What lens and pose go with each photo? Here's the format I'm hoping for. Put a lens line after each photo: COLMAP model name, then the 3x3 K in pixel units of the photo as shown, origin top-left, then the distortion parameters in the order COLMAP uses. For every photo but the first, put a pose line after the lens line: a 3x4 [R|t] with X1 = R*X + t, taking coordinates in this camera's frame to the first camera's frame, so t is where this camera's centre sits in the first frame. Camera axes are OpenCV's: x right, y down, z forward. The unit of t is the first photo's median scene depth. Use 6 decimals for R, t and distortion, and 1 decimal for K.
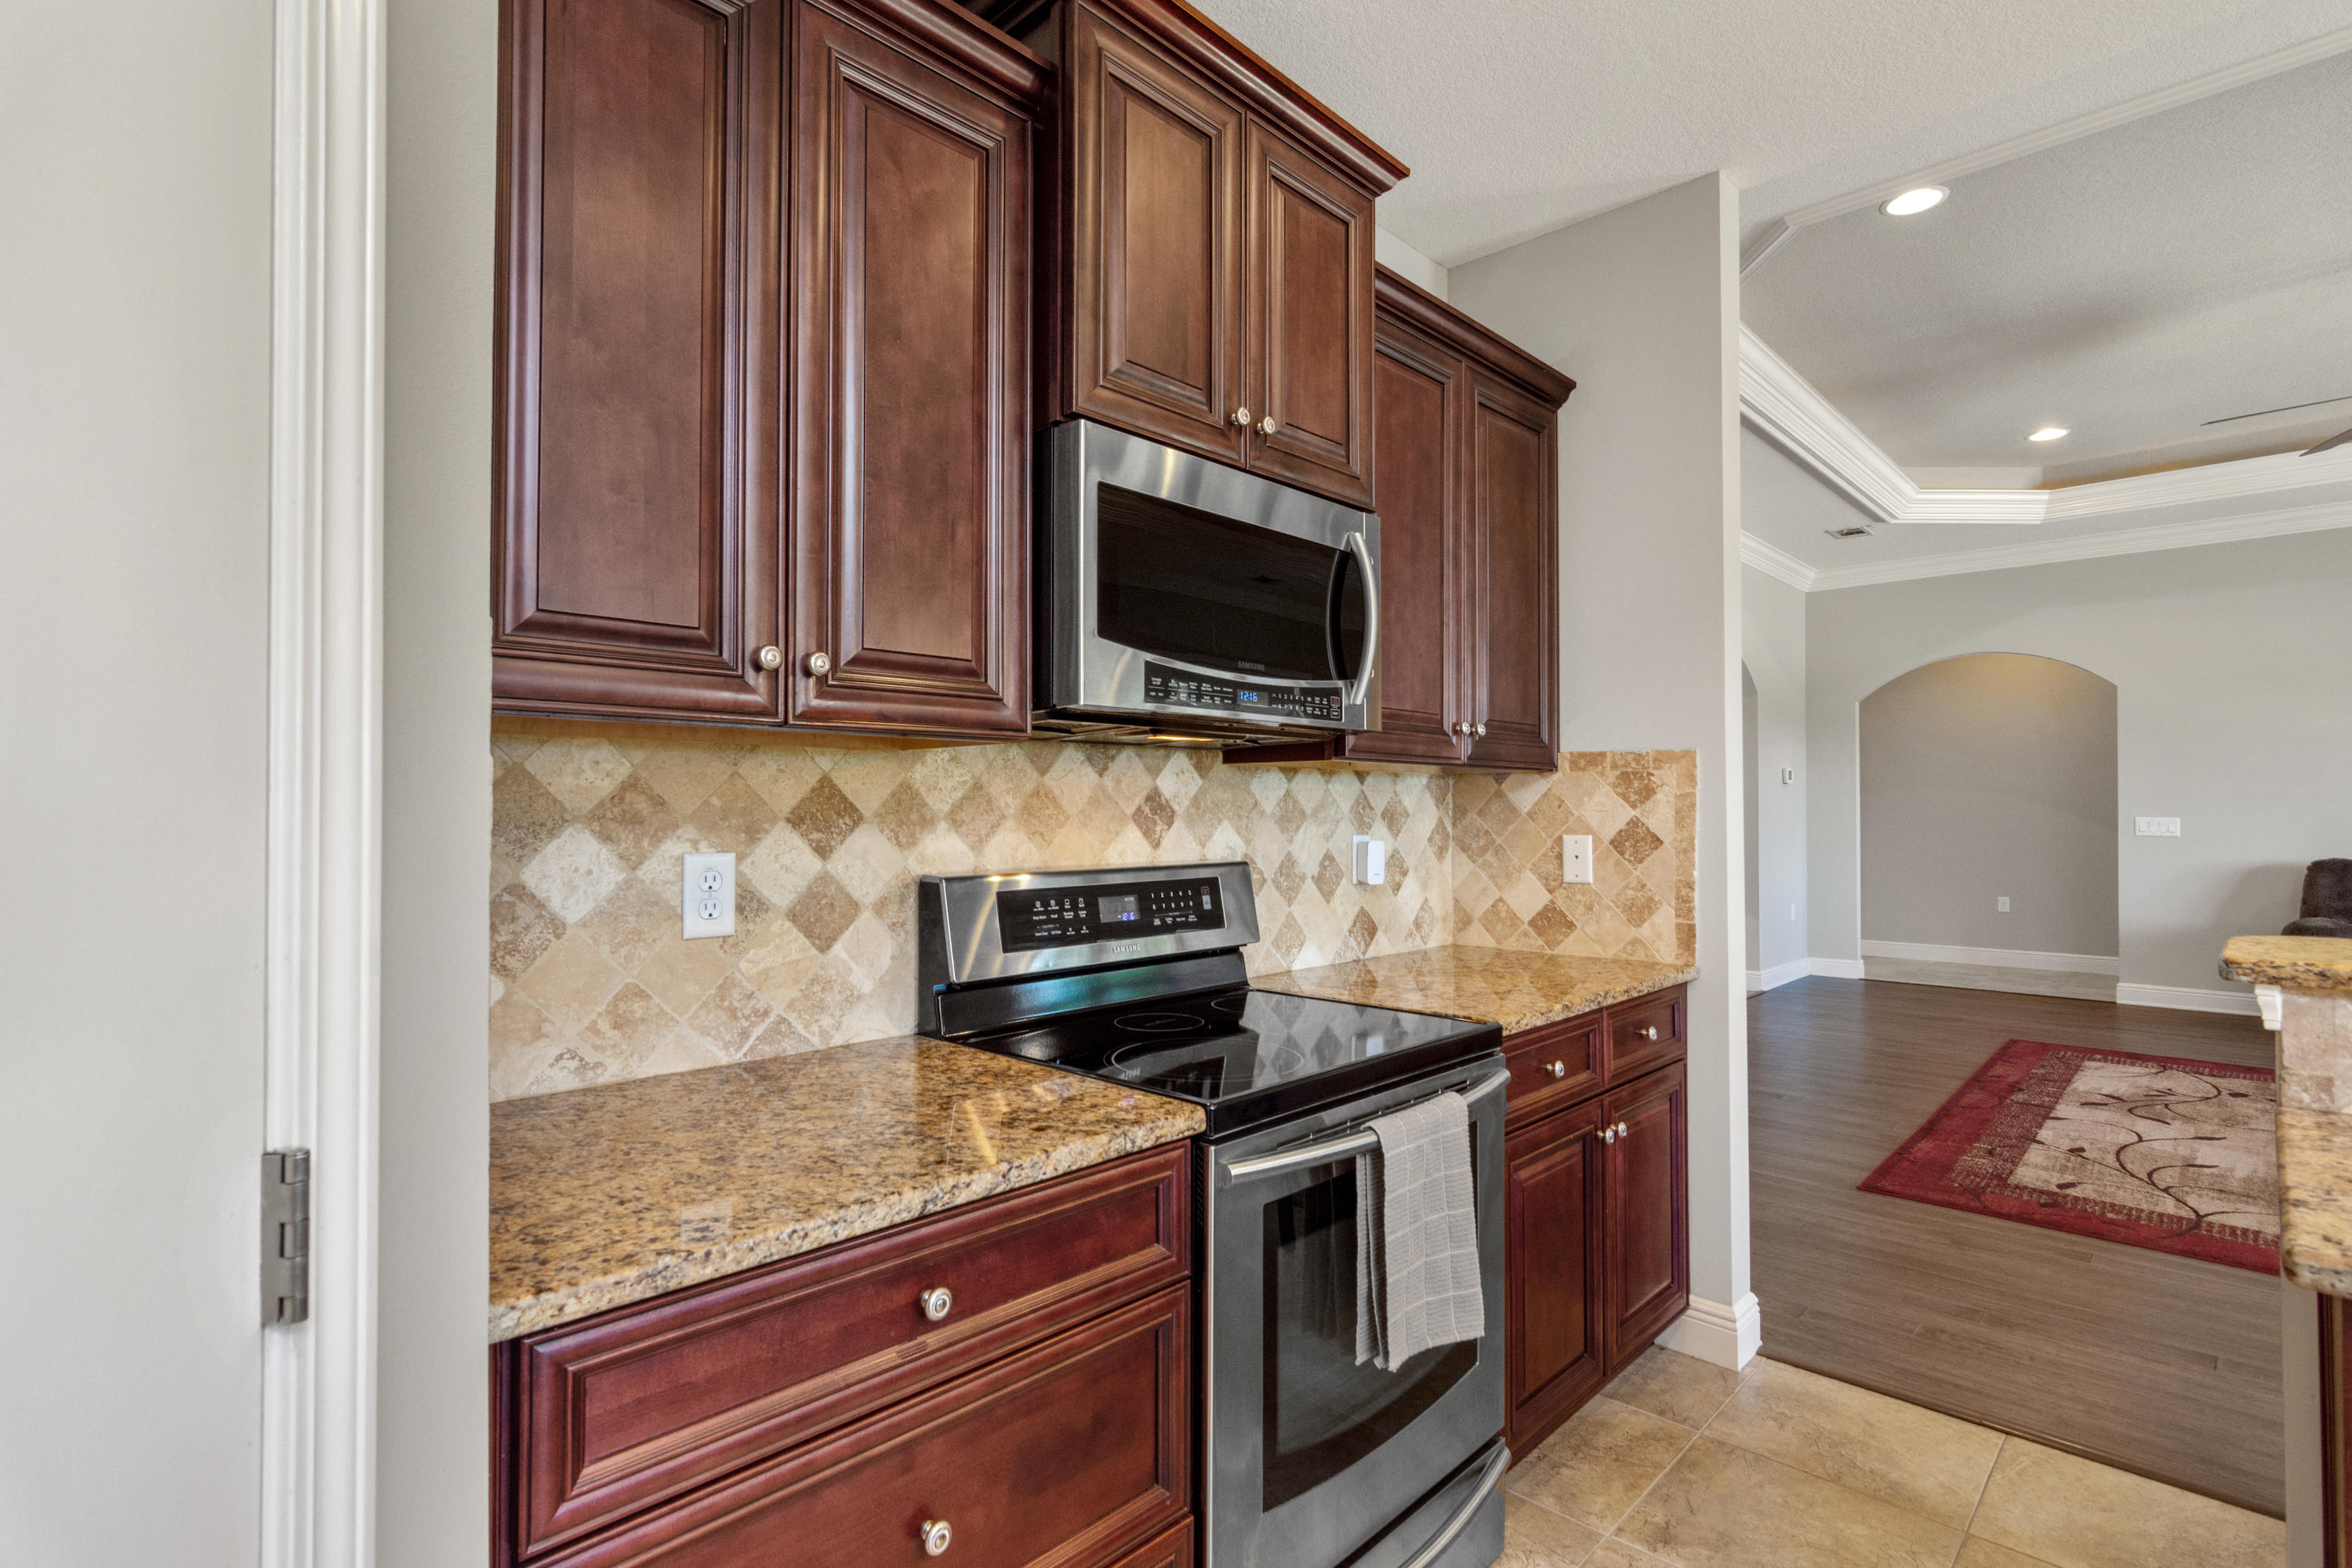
lens RADIAL K [[1134.9, 0, 1177.5], [0, 1134.9, 798.3], [0, 0, 1]] dist [0.001418, 0.000497]
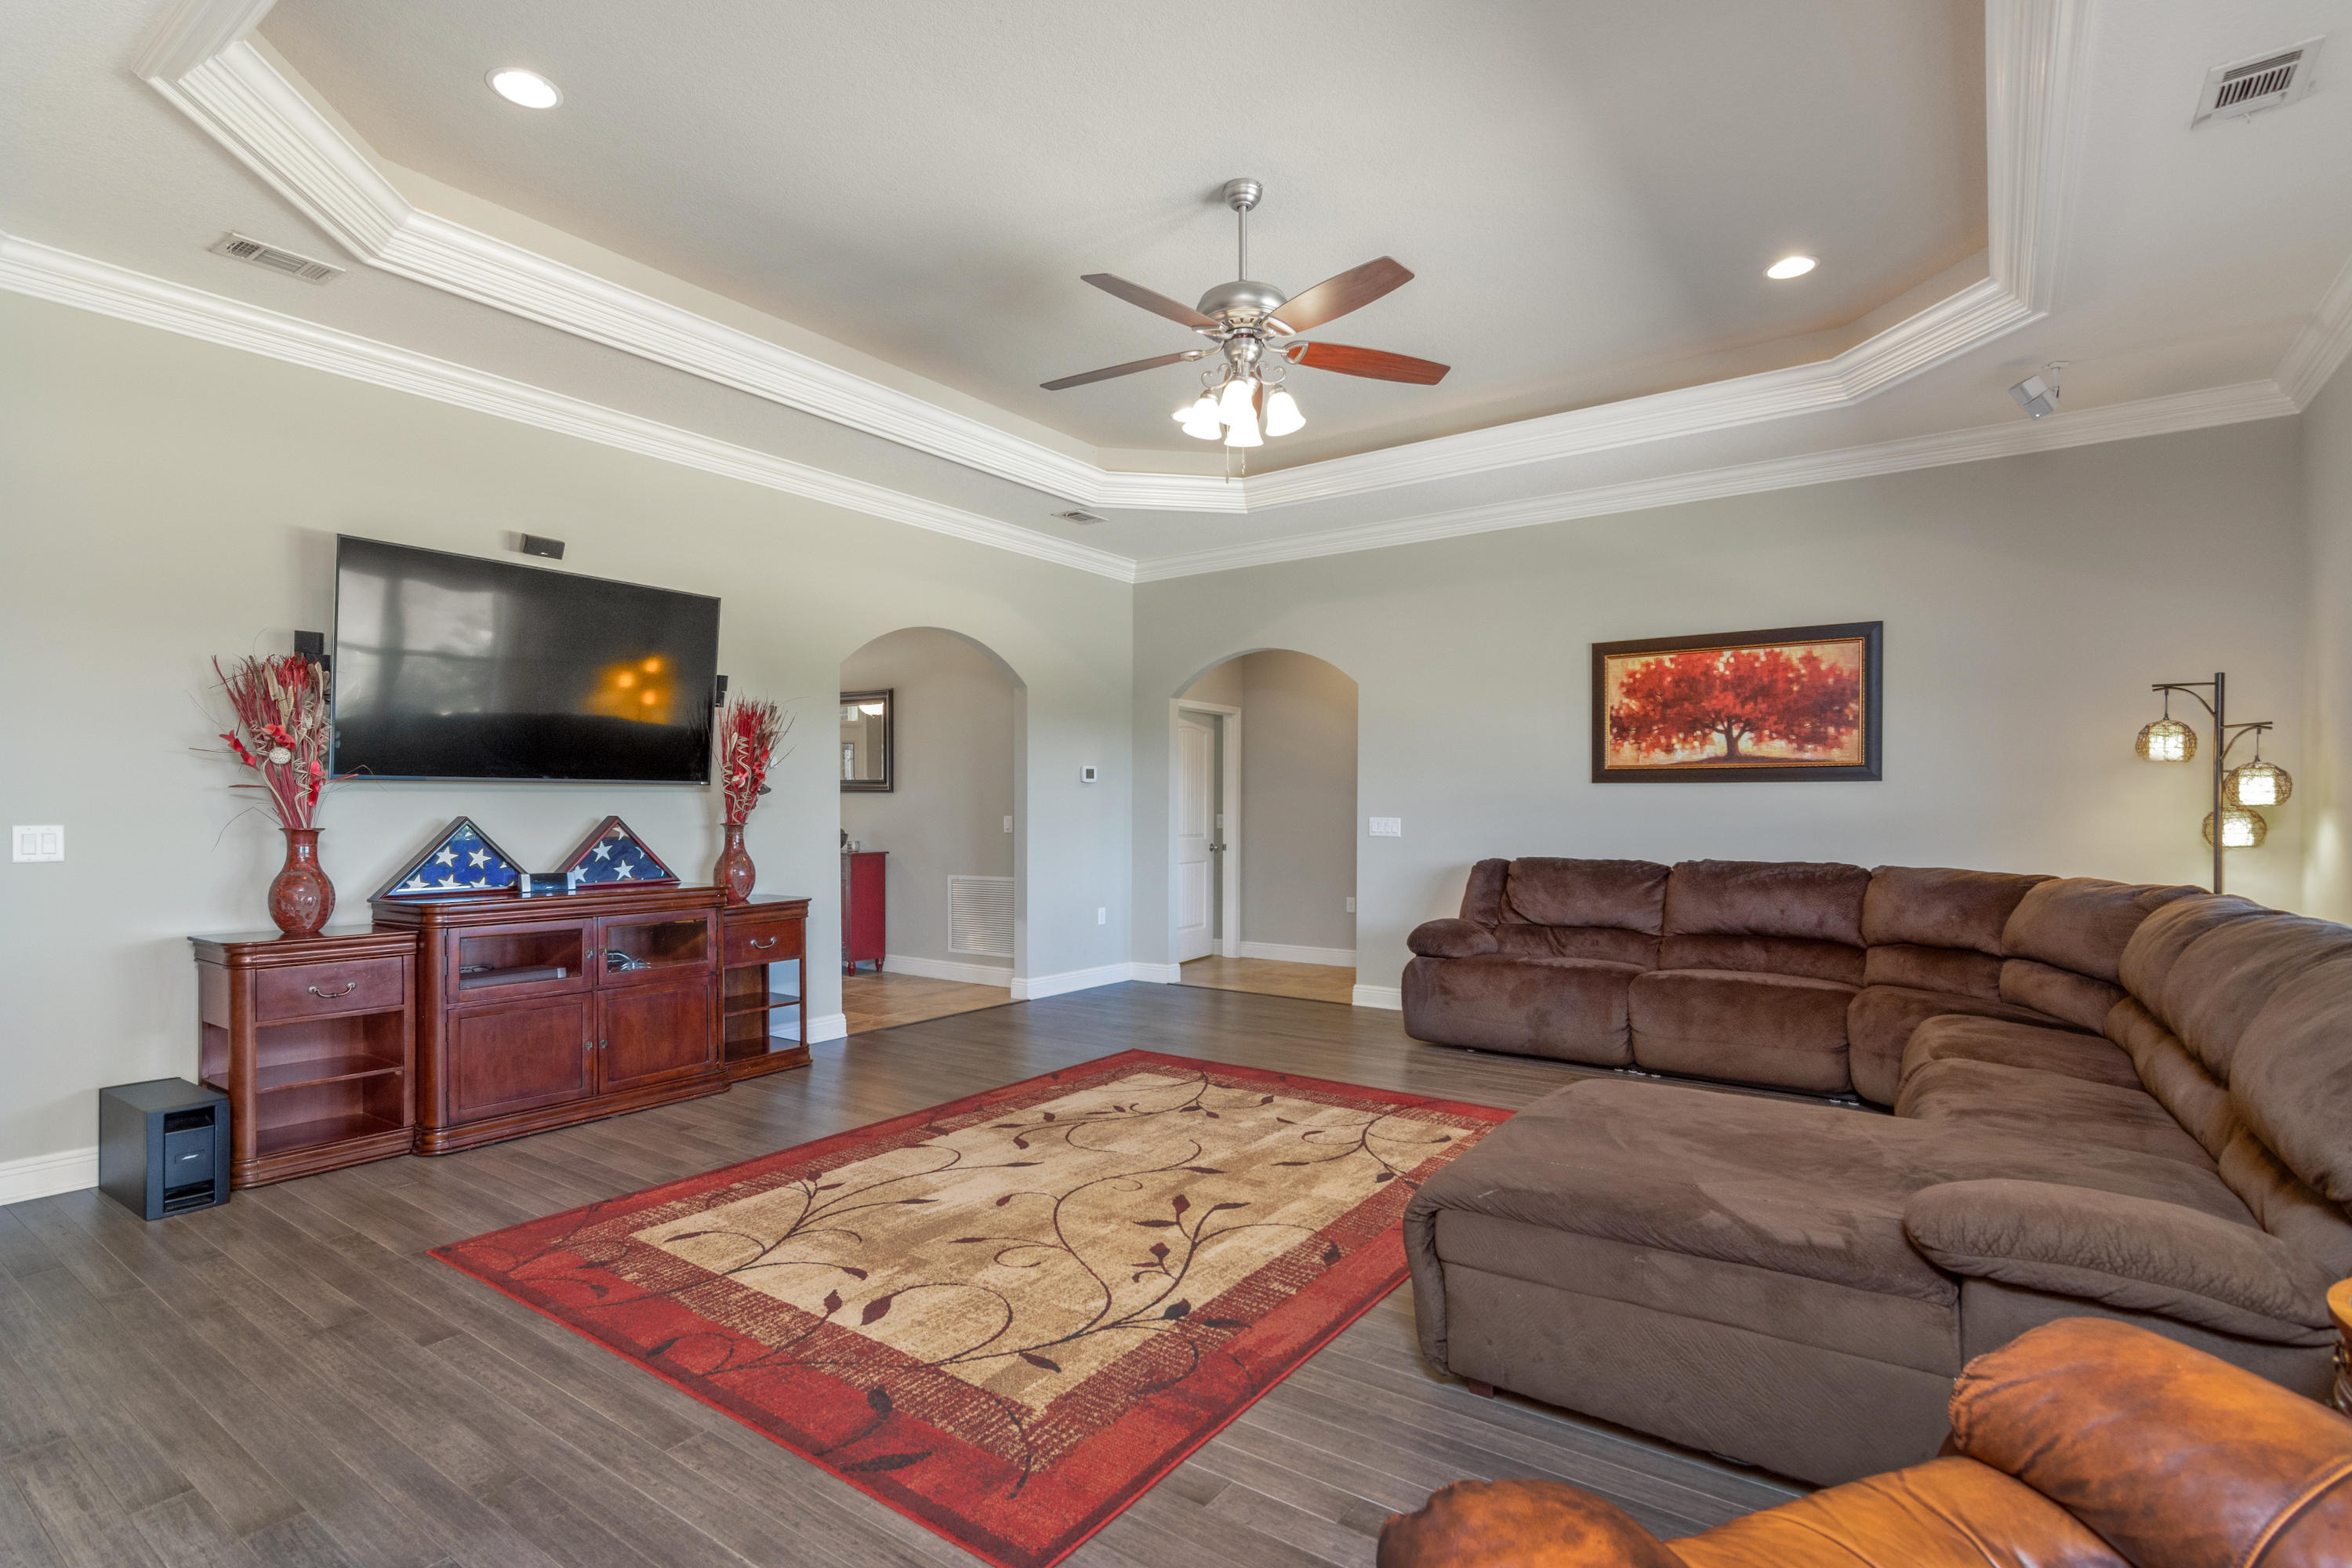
lens RADIAL K [[1134.9, 0, 1177.5], [0, 1134.9, 798.3], [0, 0, 1]] dist [0.001418, 0.000497]
pose [[0.990956, 0.005286, 0.134082, 0.355020], [-0.005015, 0.999985, -0.002359, 0.002349], [-0.134092, 0.001665, 0.990967, 0.030808]]
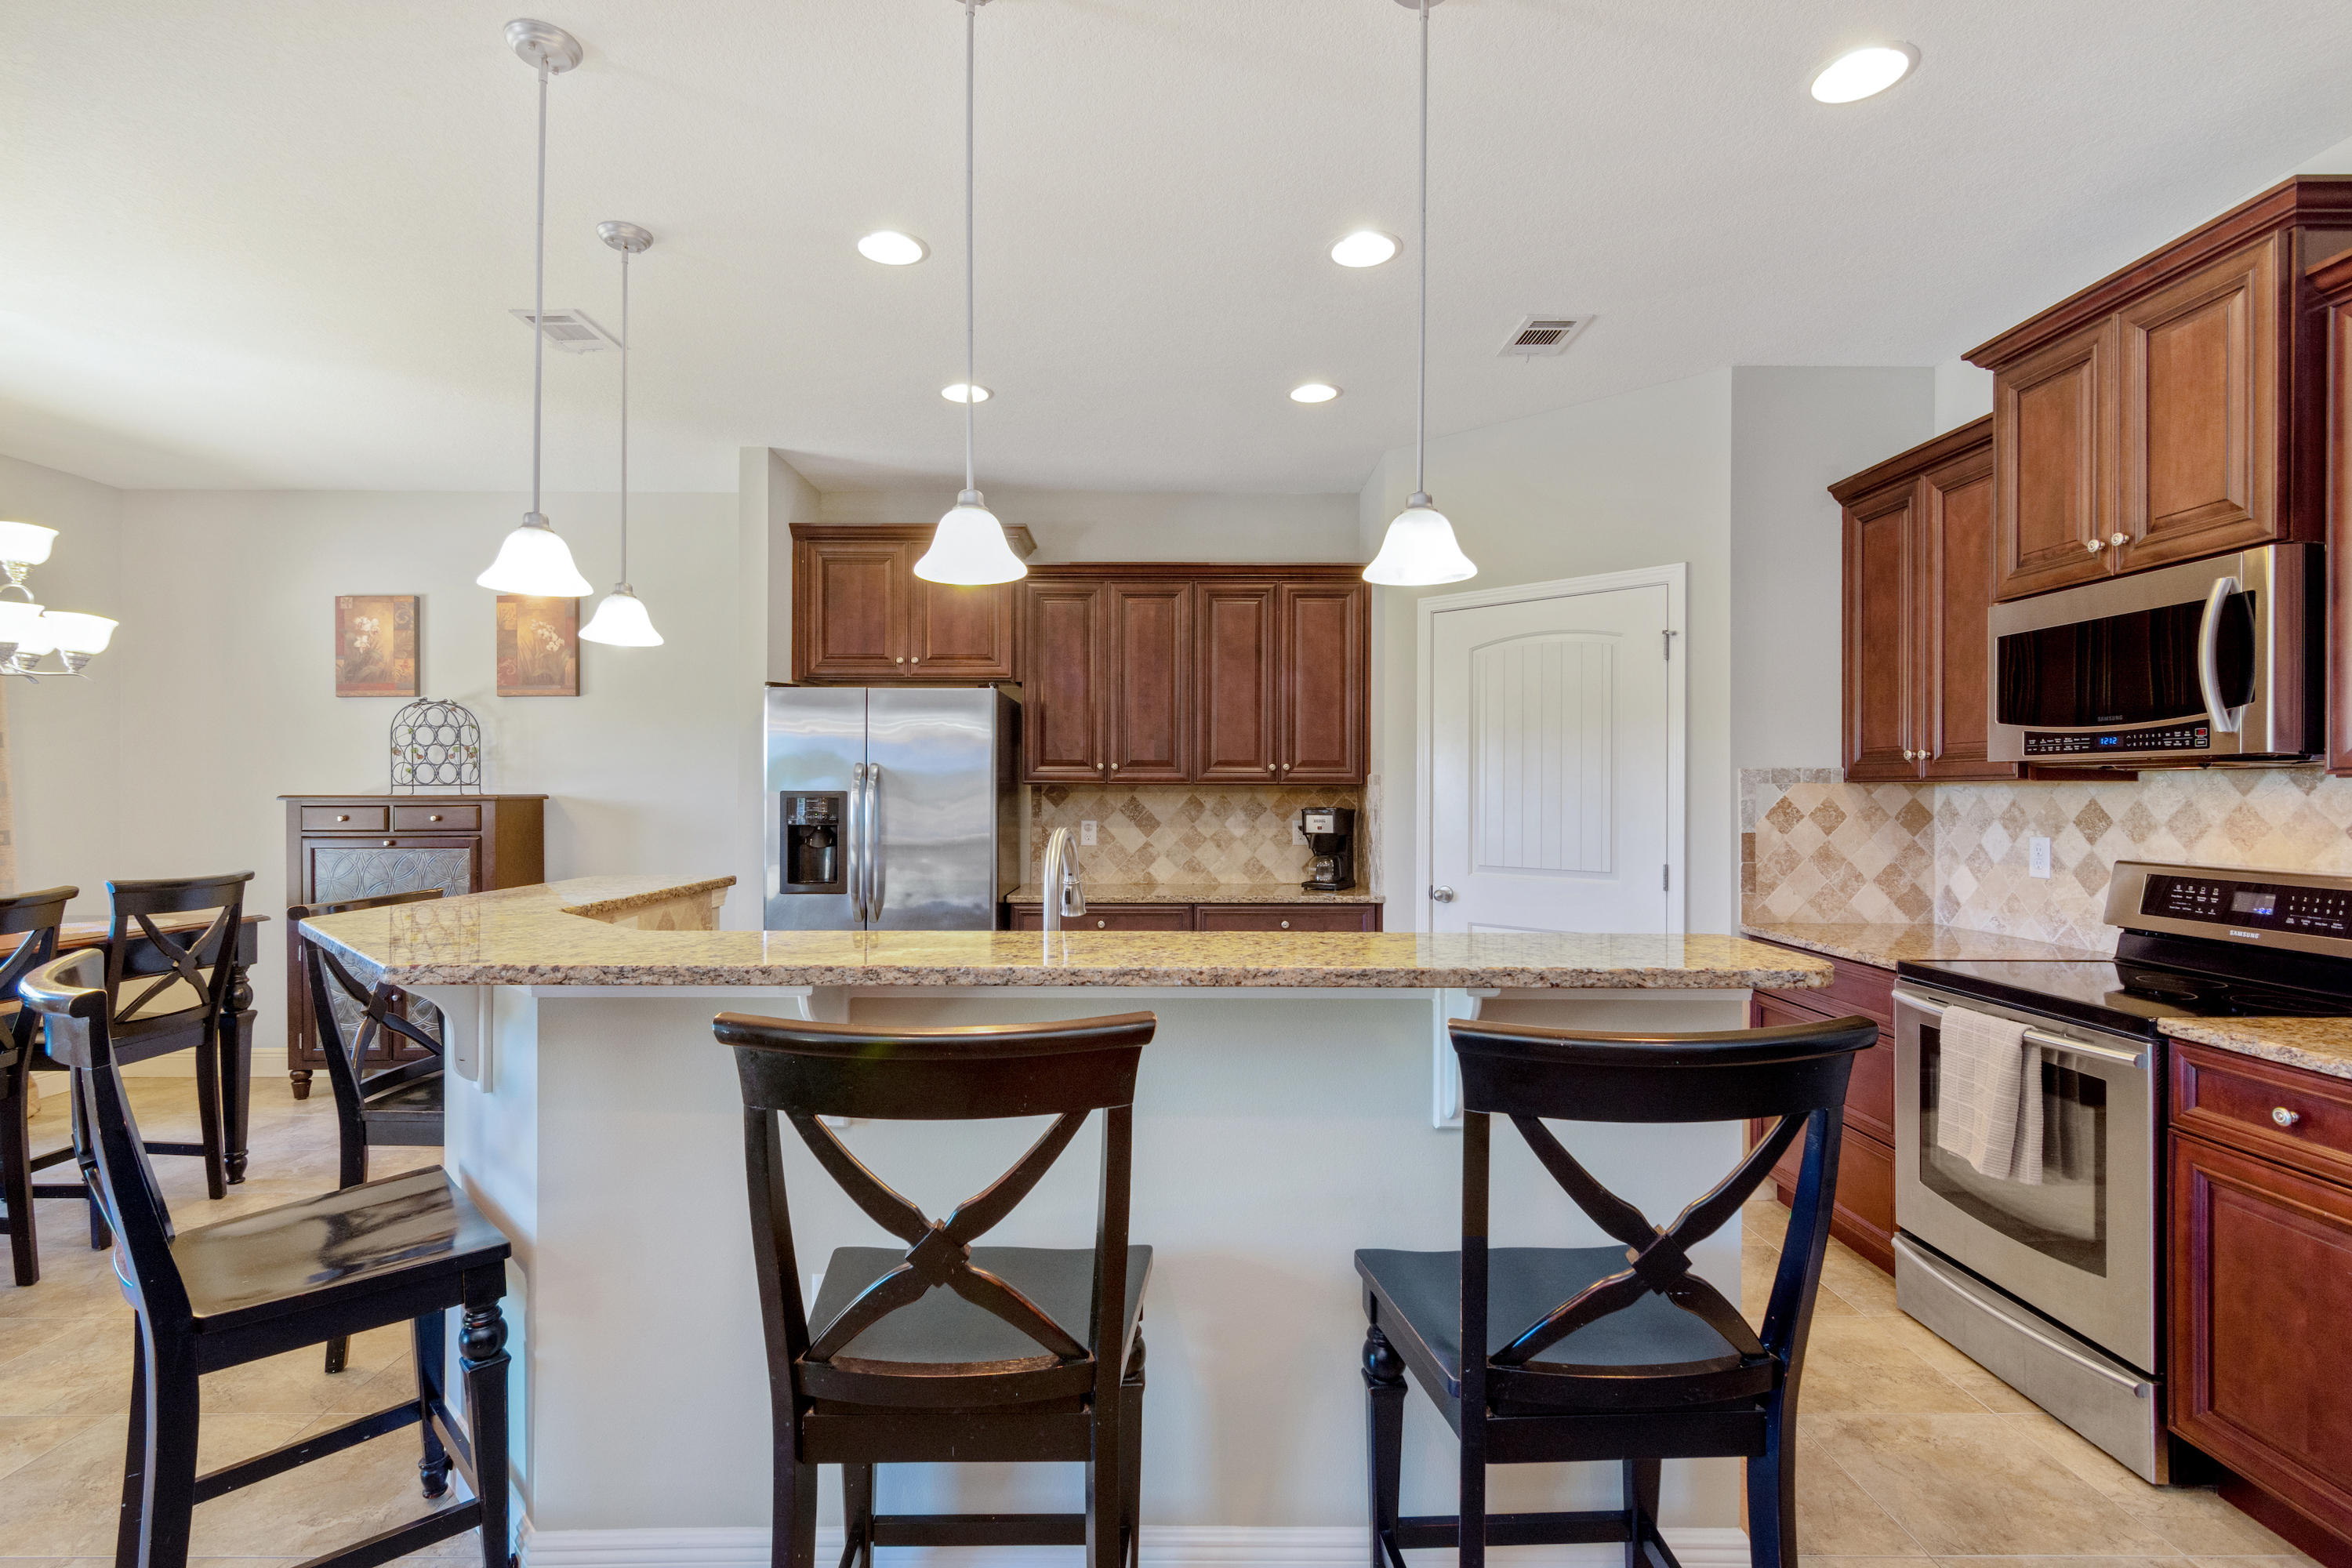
lens RADIAL K [[1134.9, 0, 1177.5], [0, 1134.9, 798.3], [0, 0, 1]] dist [0.001418, 0.000497]
pose [[-0.715609, 0.001524, -0.698499, 2.000555], [0.002718, 0.999996, -0.000602, -0.023120], [0.698496, -0.002329, -0.715611, 1.292750]]
